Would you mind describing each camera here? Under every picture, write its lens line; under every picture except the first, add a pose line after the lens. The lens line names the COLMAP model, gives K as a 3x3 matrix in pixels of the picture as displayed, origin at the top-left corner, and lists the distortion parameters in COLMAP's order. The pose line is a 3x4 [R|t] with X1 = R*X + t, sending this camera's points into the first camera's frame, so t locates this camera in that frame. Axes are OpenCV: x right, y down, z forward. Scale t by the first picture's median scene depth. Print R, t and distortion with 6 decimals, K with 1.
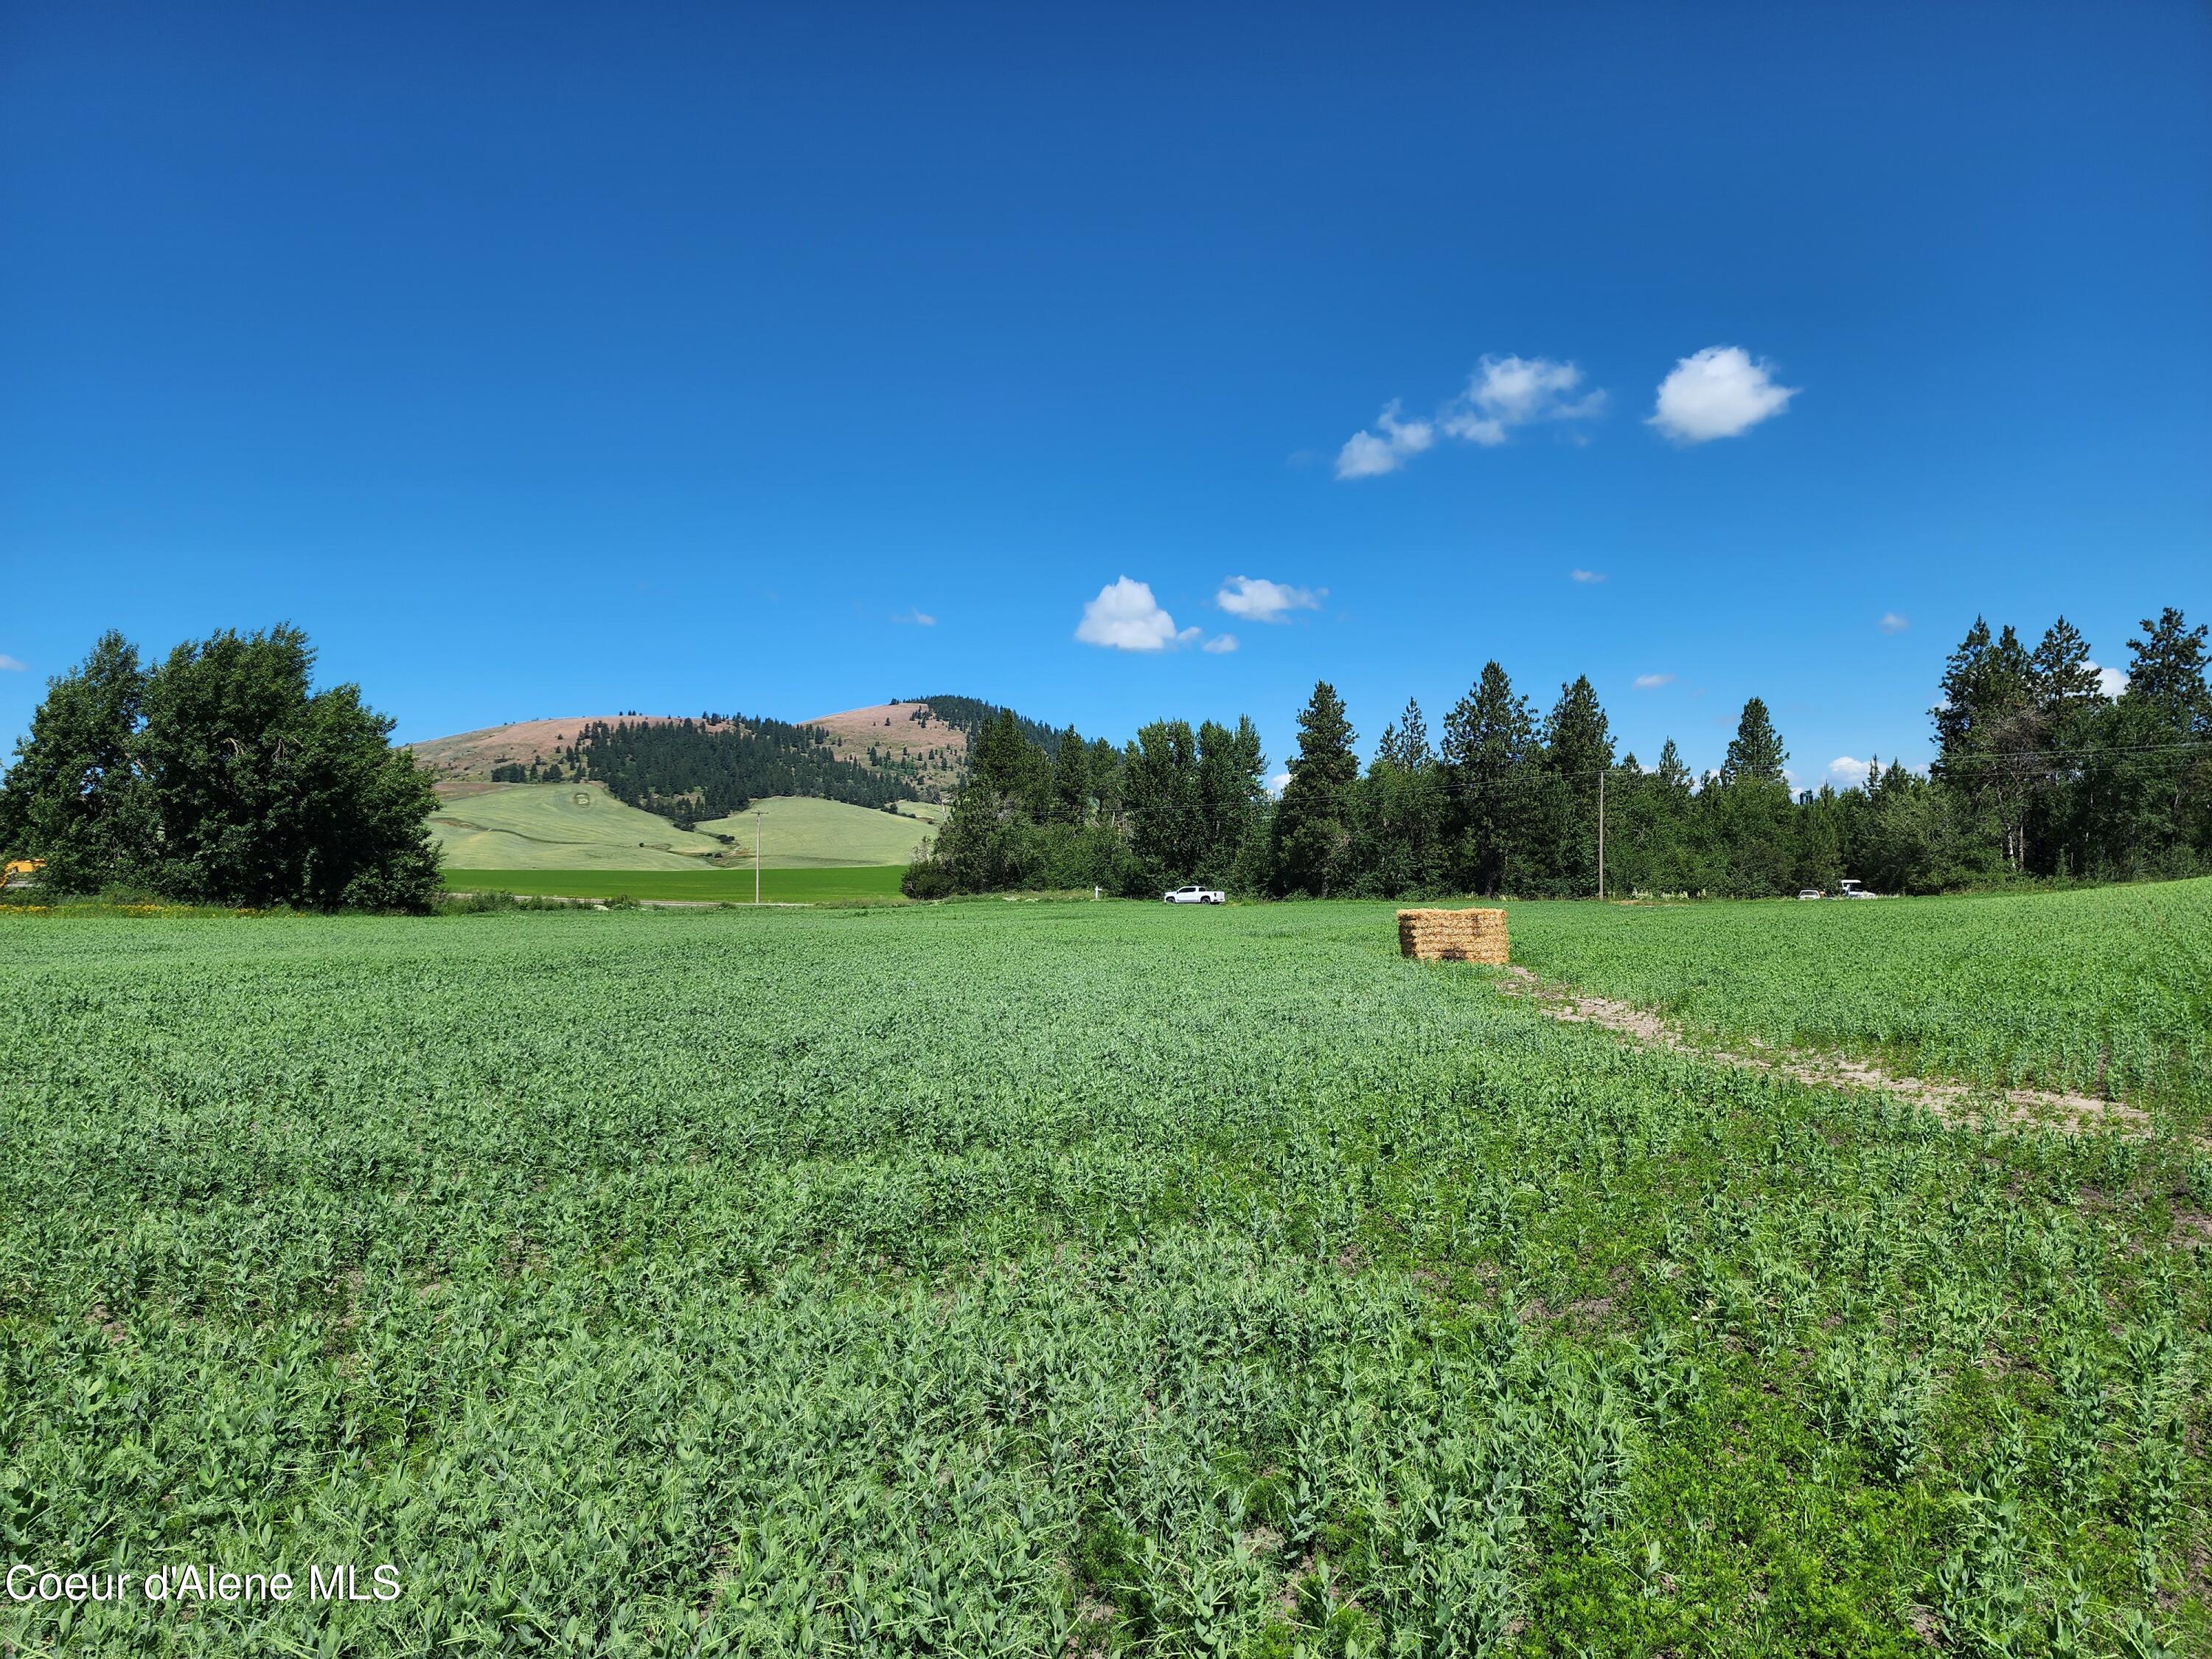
lens RADIAL K [[1457.1, 0, 1094.1], [0, 1457.1, 842.0], [0, 0, 1]] dist [0.073270, -0.068092]
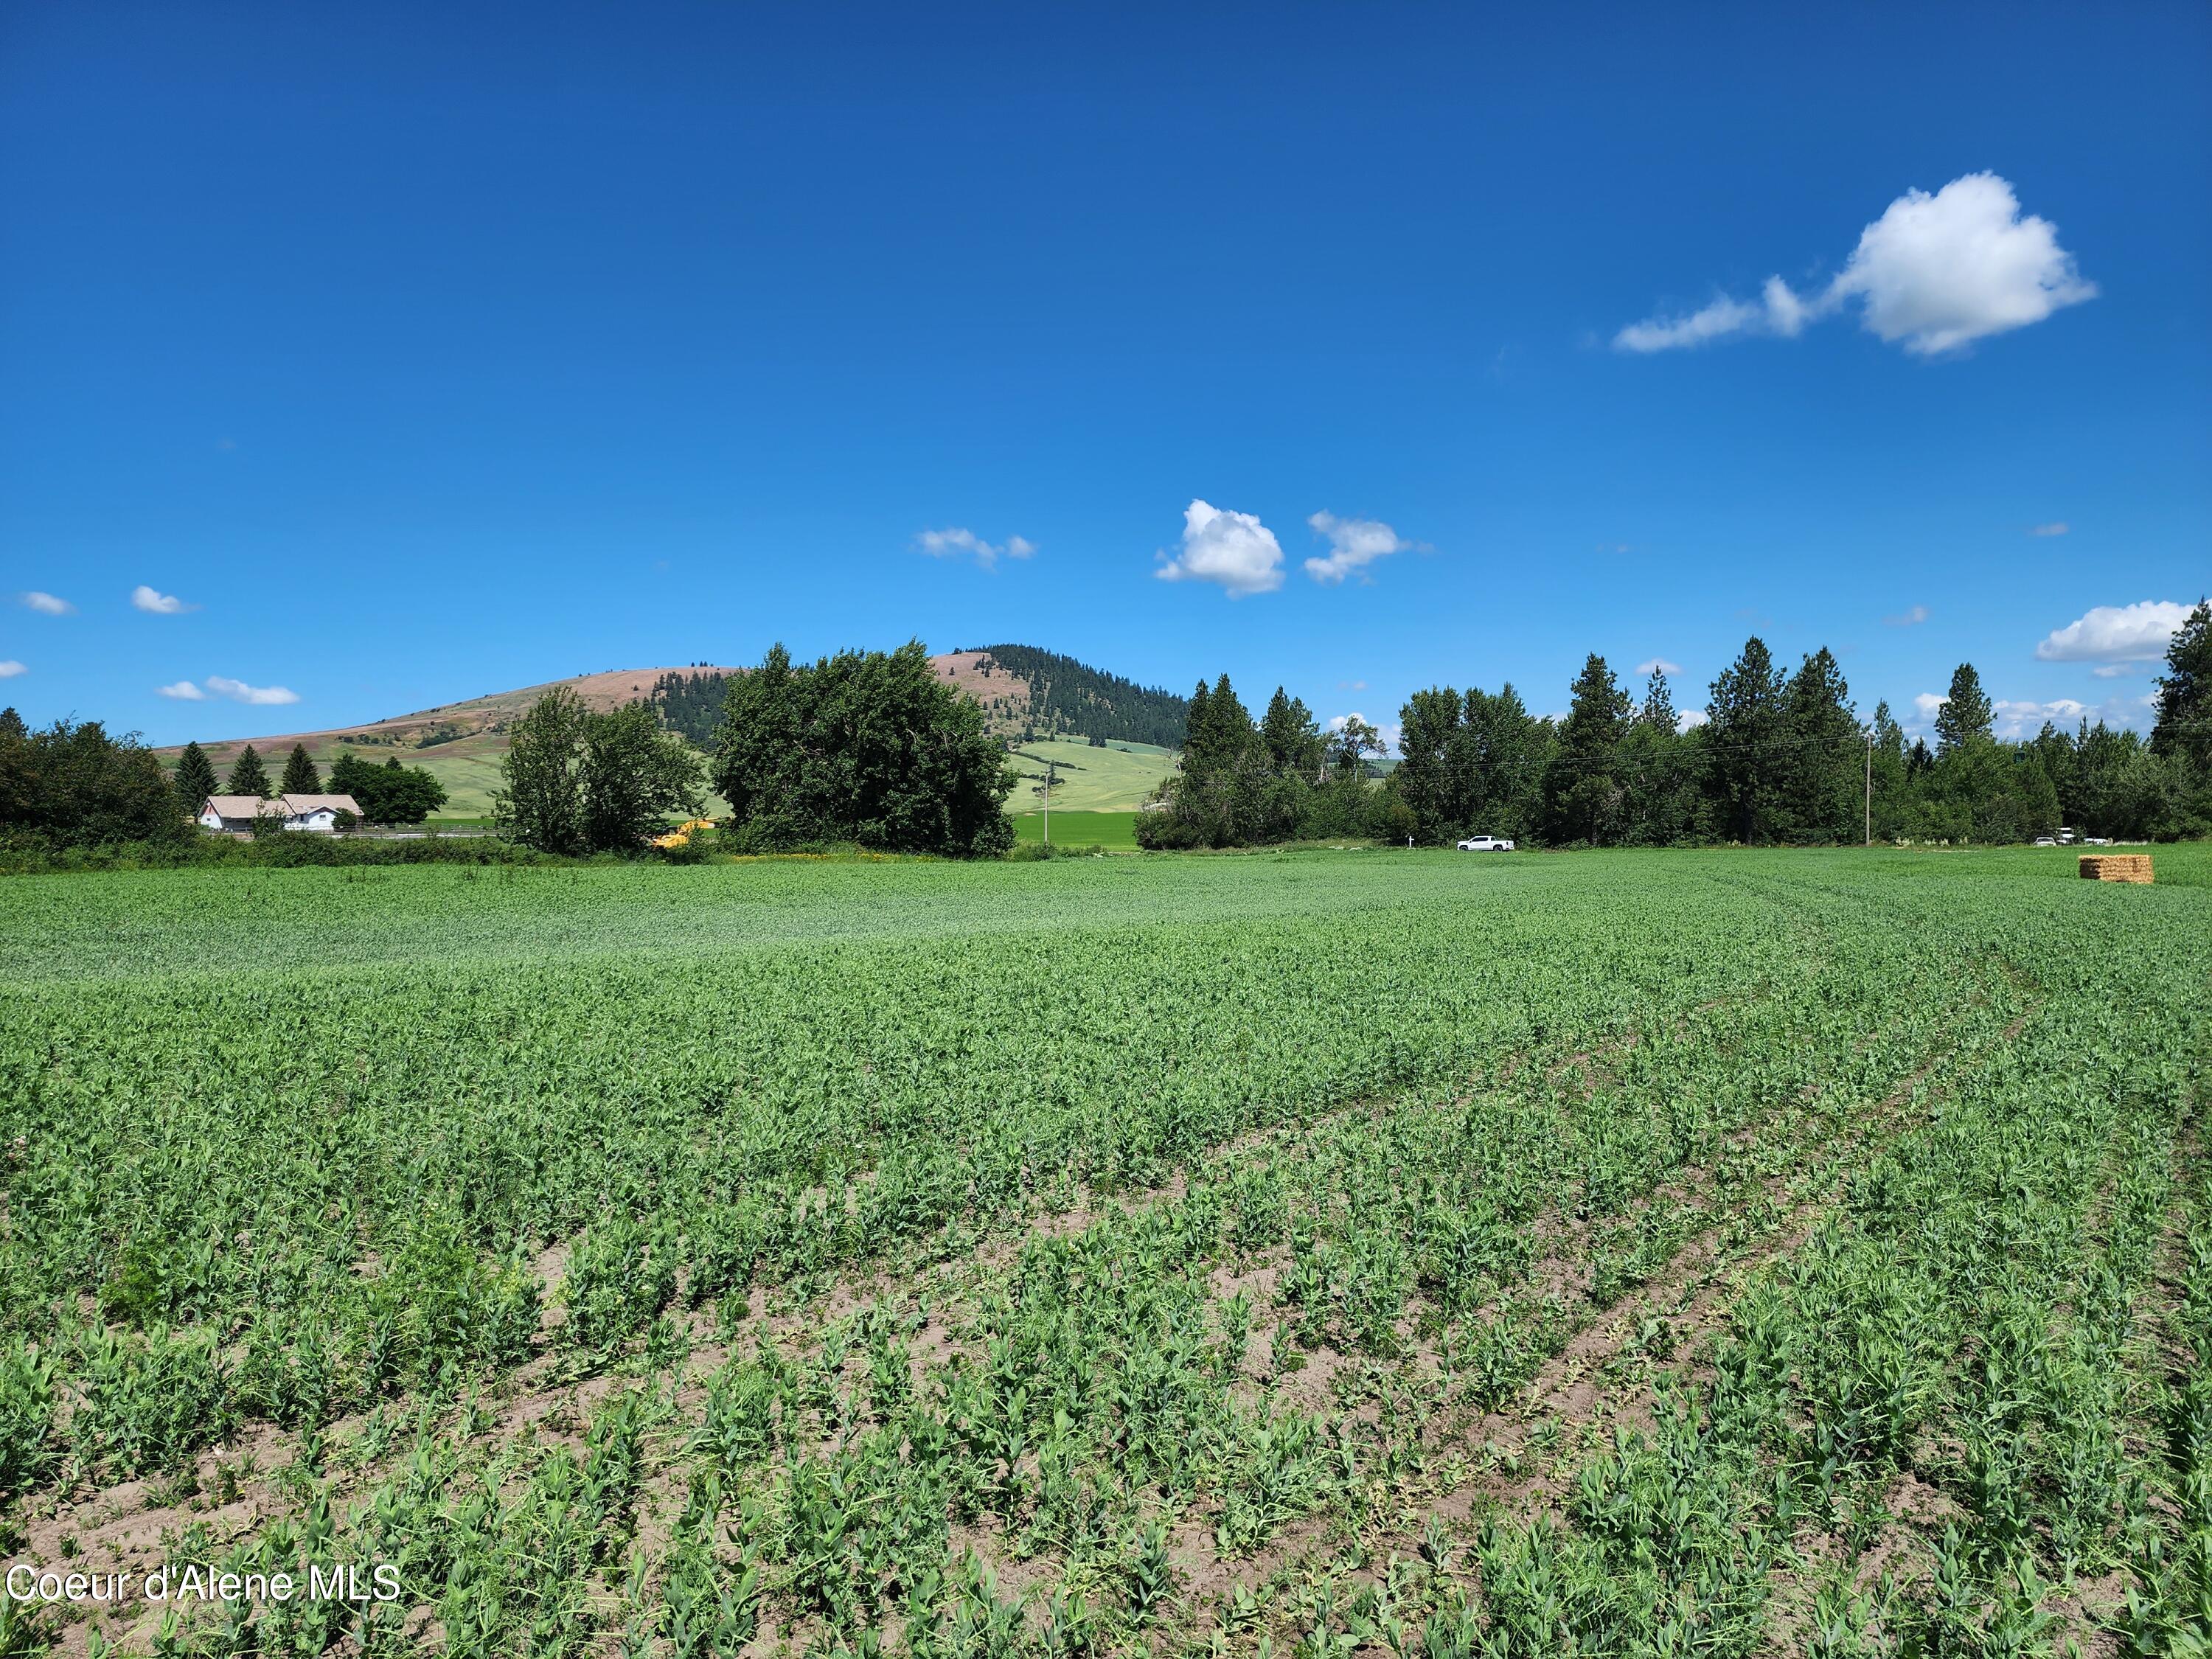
lens RADIAL K [[1457.1, 0, 1116.2], [0, 1457.1, 832.6], [0, 0, 1]] dist [0.073270, -0.068092]
pose [[0.999805, -0.003217, -0.019480, -0.198813], [0.003789, 0.999560, 0.029421, -0.007179], [0.019376, -0.029489, 0.999377, -0.150416]]
